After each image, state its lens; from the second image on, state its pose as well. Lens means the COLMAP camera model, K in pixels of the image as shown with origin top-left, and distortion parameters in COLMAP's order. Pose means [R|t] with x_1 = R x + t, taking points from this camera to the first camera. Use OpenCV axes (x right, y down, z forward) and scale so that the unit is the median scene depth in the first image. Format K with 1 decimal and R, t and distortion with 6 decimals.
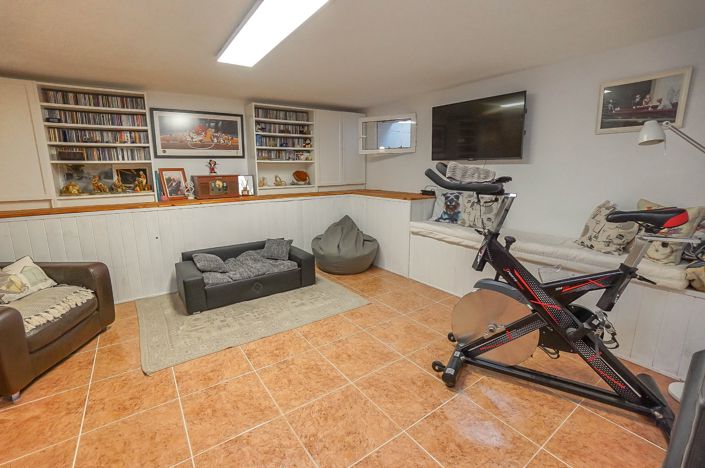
lens RADIAL K [[314.0, 0, 352.5], [0, 314.0, 234.0], [0, 0, 1]] dist [-0.002484, -0.000472]
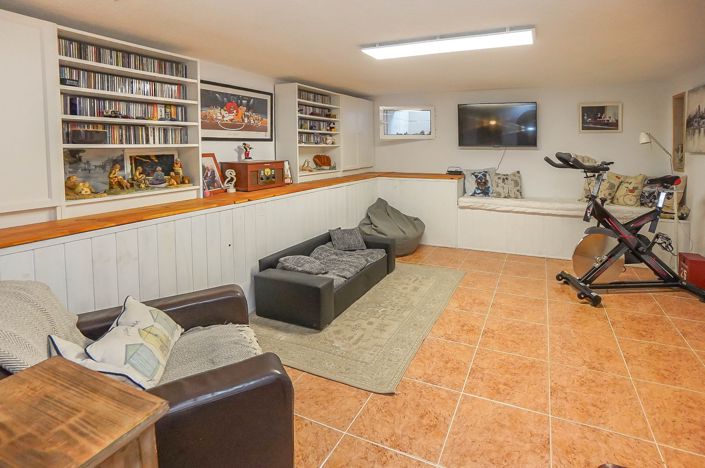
lens RADIAL K [[324.8, 0, 420.5], [0, 324.8, 161.9], [0, 0, 1]] dist [-0.000791, 0.000206]
pose [[0.825447, -0.018912, 0.564163, -0.636400], [0.111111, 0.985329, -0.129540, -0.030946], [-0.553436, 0.169613, 0.815438, 0.071783]]
